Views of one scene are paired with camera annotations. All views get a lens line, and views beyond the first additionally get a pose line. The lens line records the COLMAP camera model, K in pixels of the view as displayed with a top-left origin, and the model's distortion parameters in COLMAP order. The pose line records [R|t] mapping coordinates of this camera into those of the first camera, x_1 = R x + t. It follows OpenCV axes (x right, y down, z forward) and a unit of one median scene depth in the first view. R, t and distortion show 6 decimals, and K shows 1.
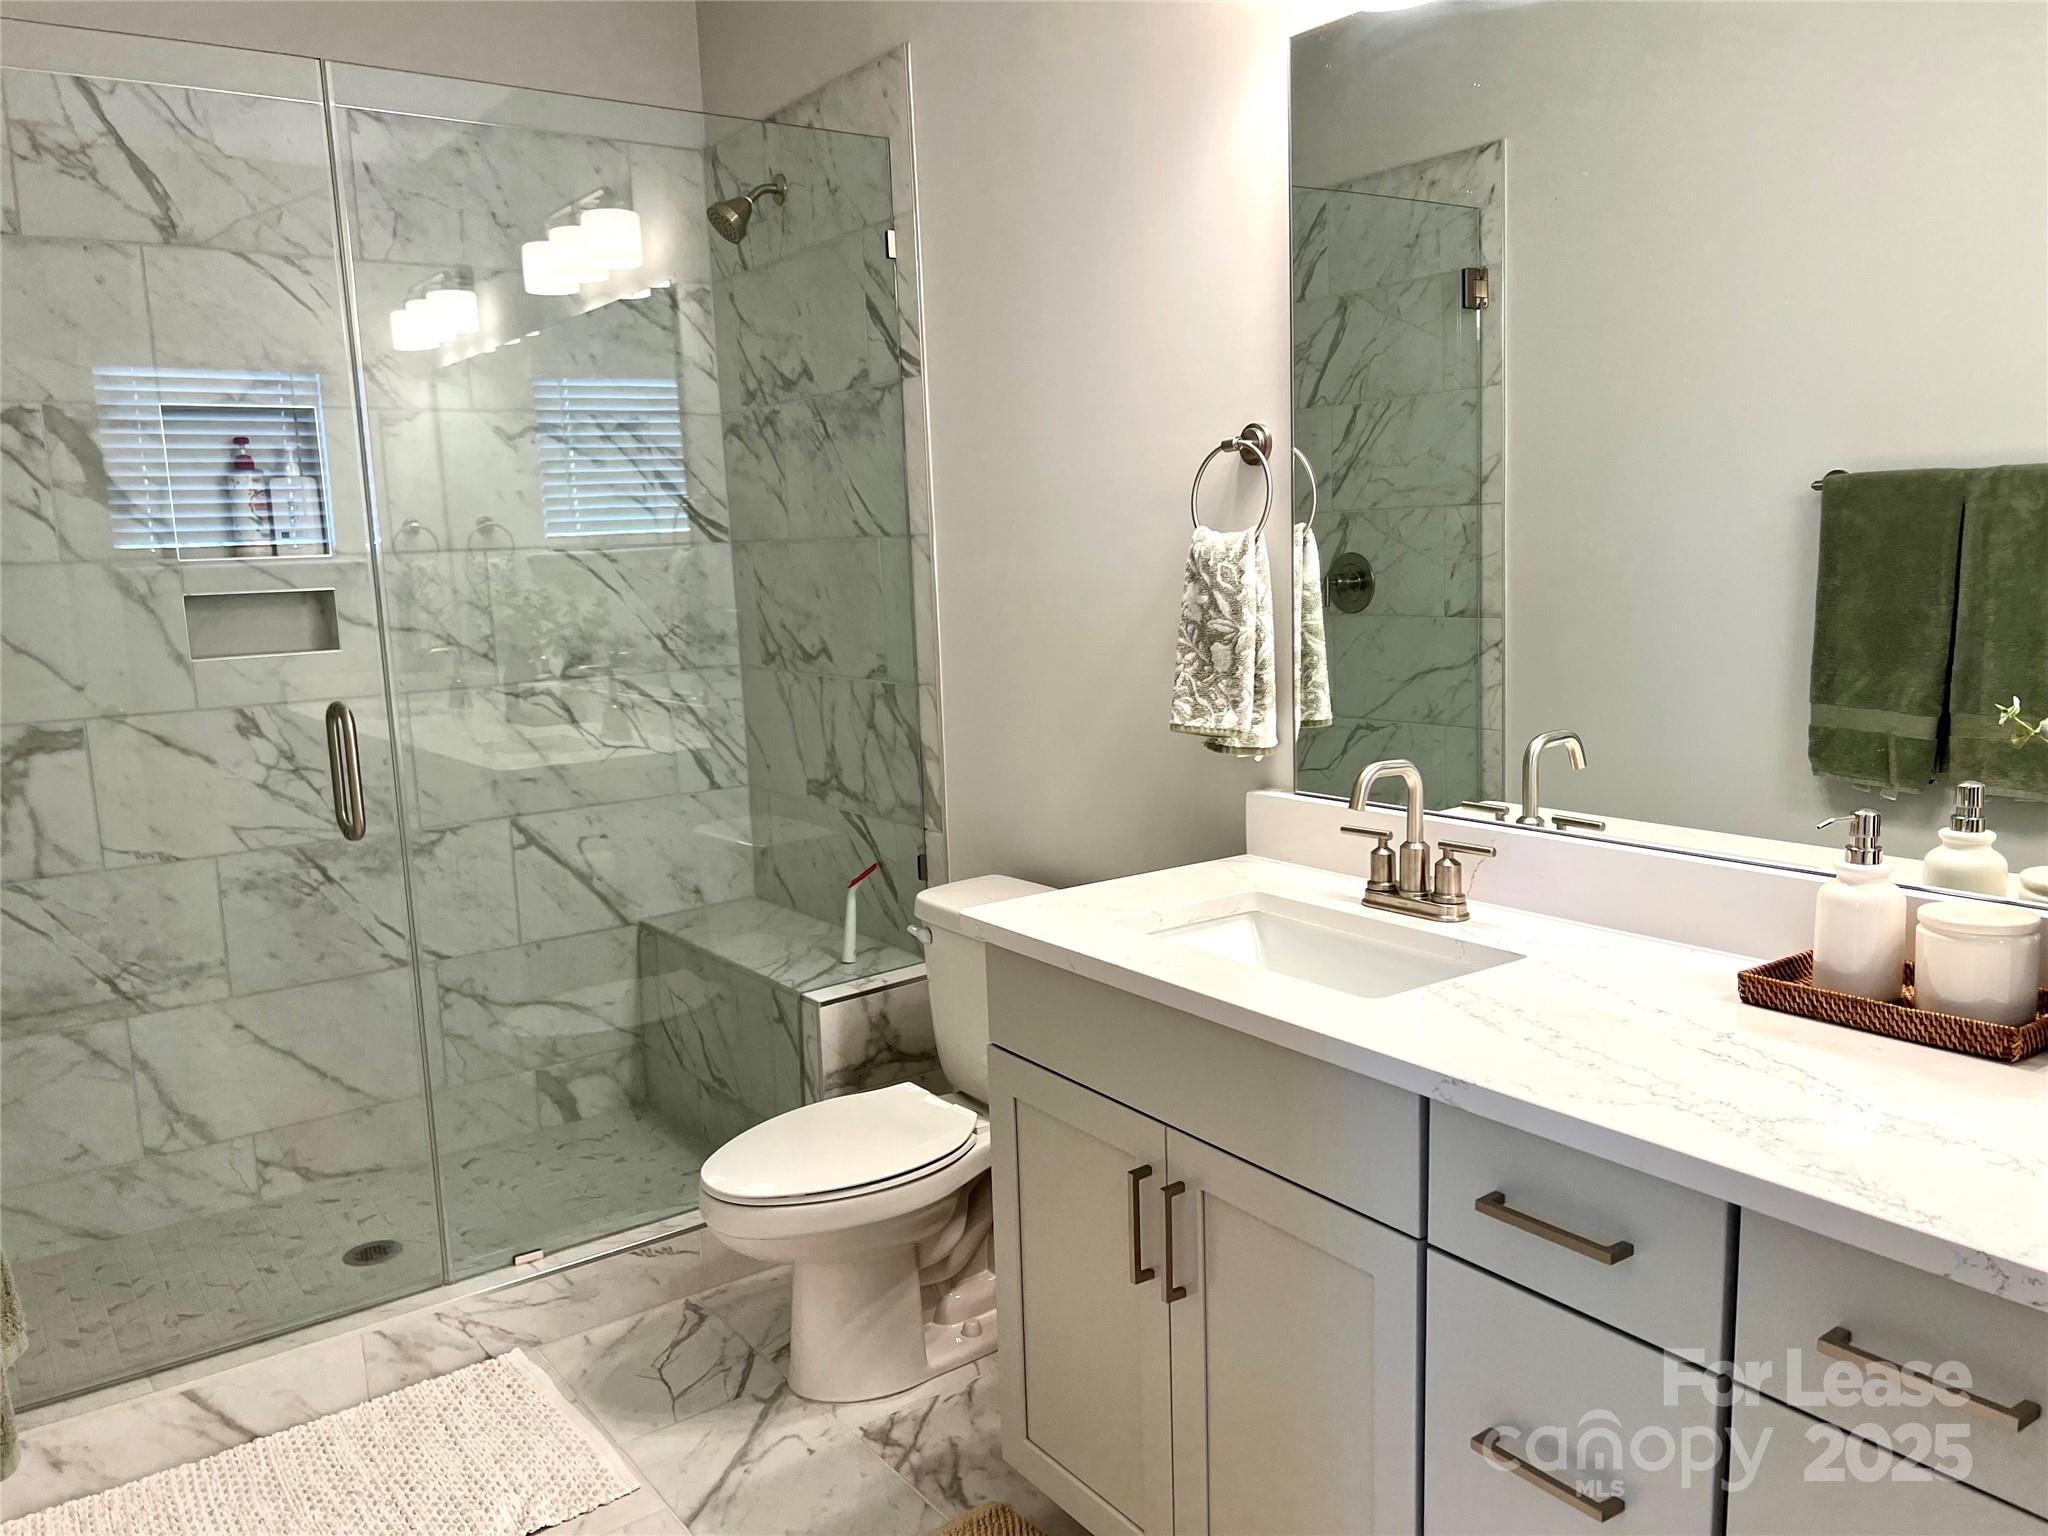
lens RADIAL K [[1531.3, 0, 1026.2], [0, 1531.3, 778.7], [0, 0, 1]] dist [0.023441, -0.023496]
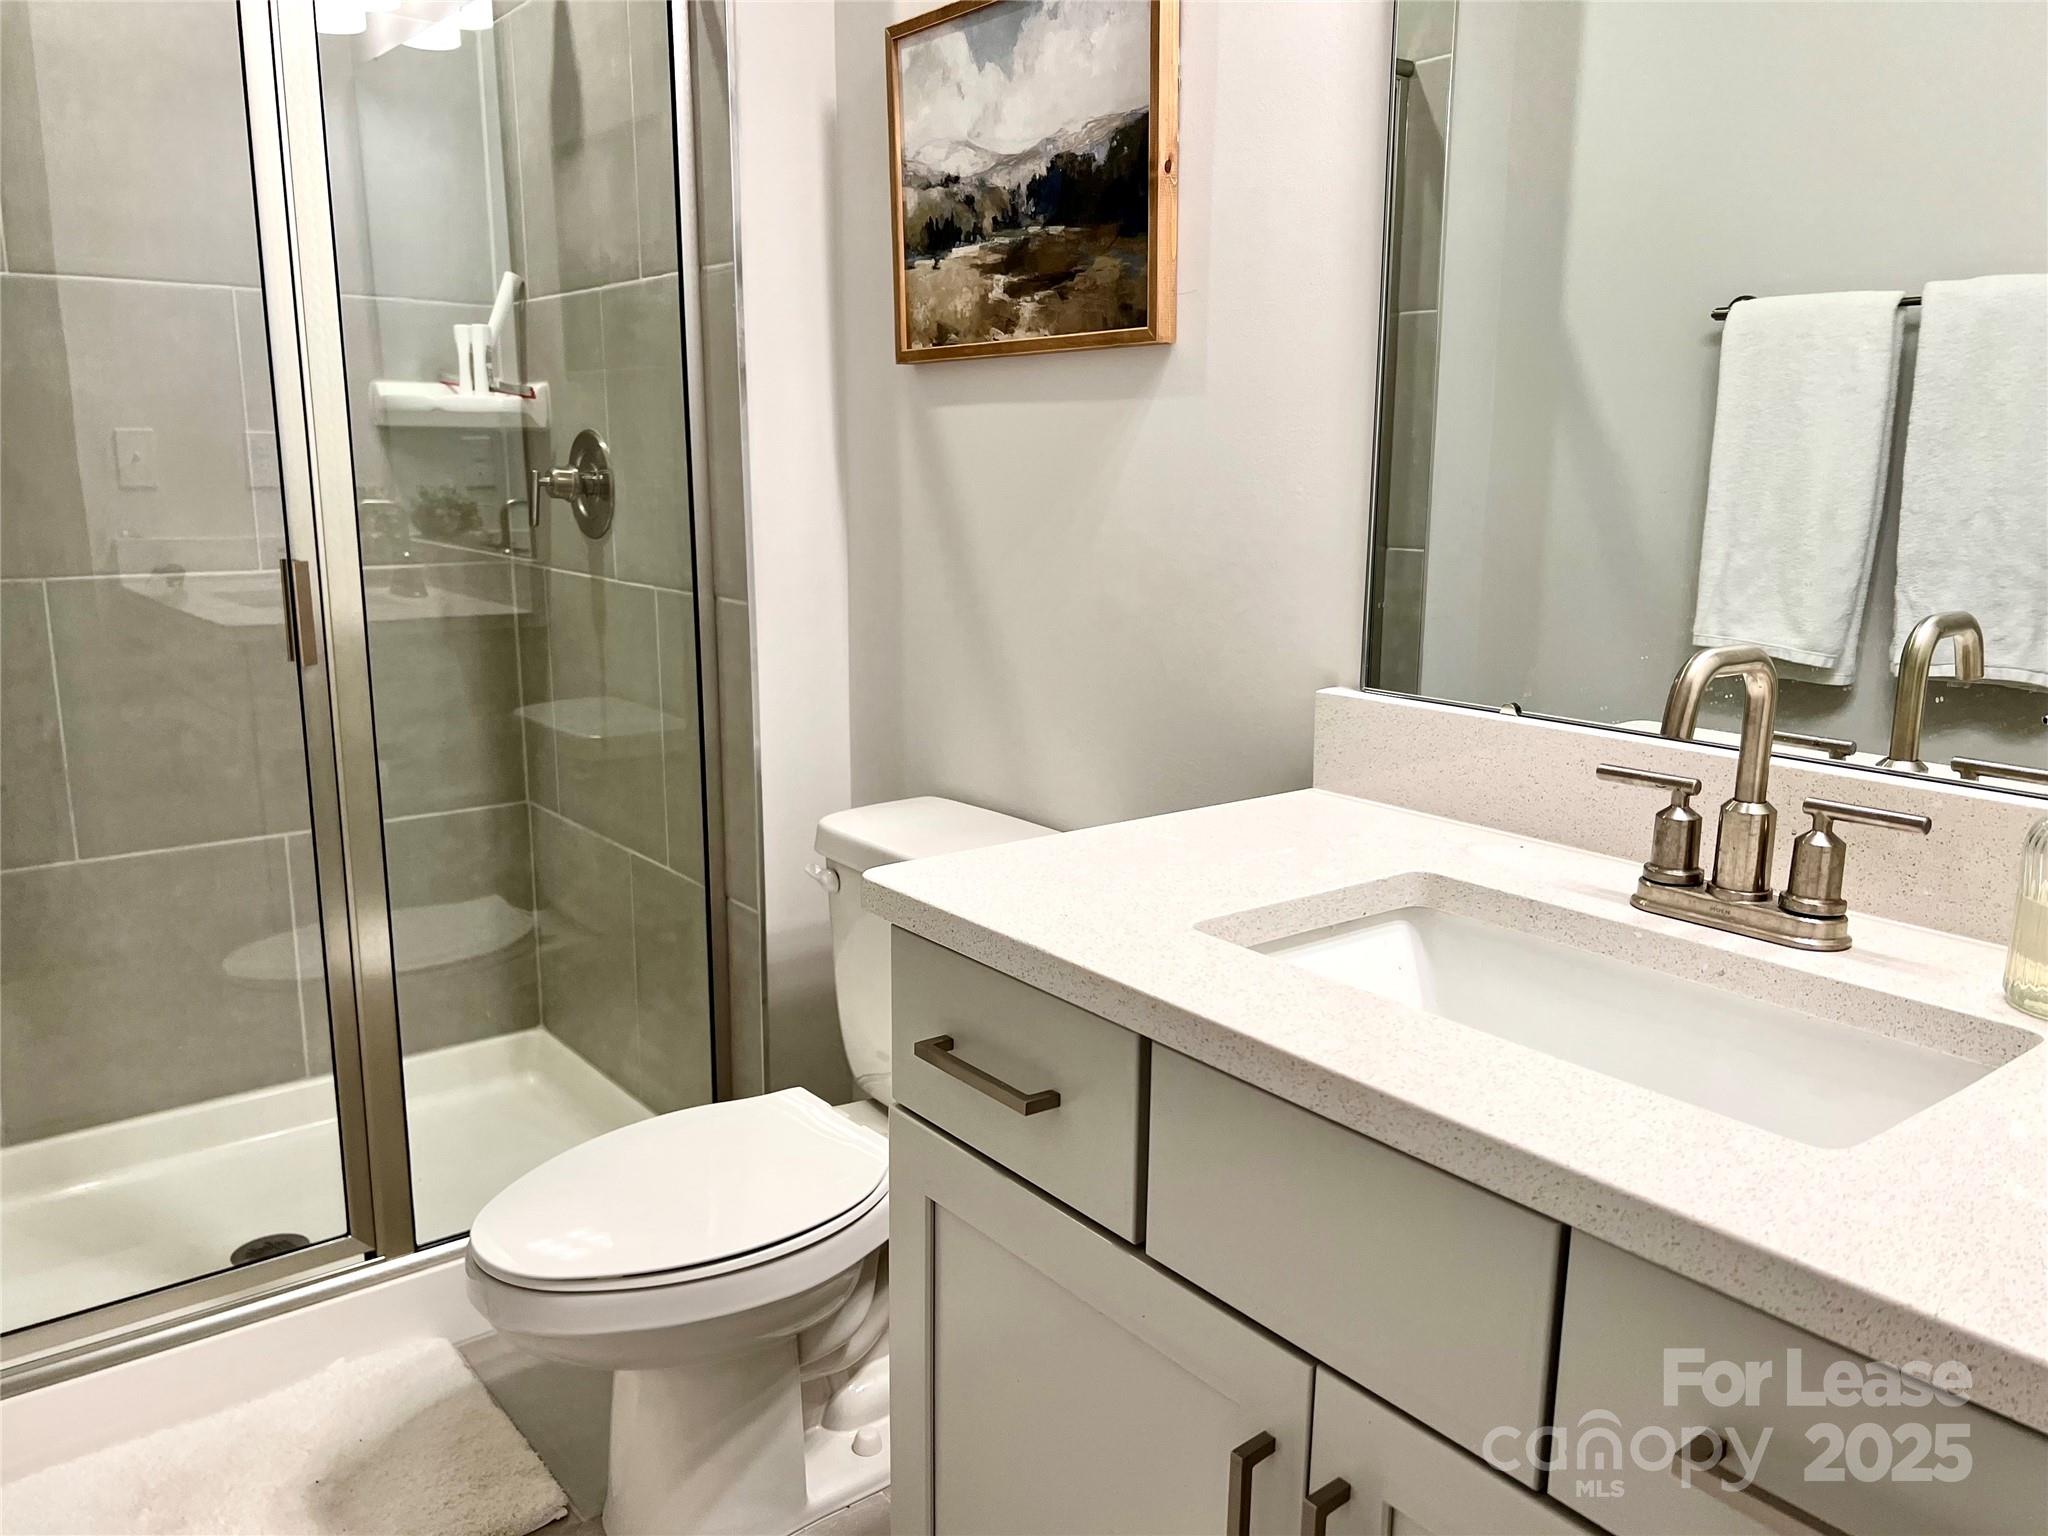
lens RADIAL K [[1531.3, 0, 1013.5], [0, 1531.3, 758.6], [0, 0, 1]] dist [0.023441, -0.023496]
pose [[0.997747, 0.038028, 0.055266, -0.035265], [-0.041075, 0.997636, 0.055088, 0.007683], [-0.053041, -0.057234, 0.996951, 0.468046]]
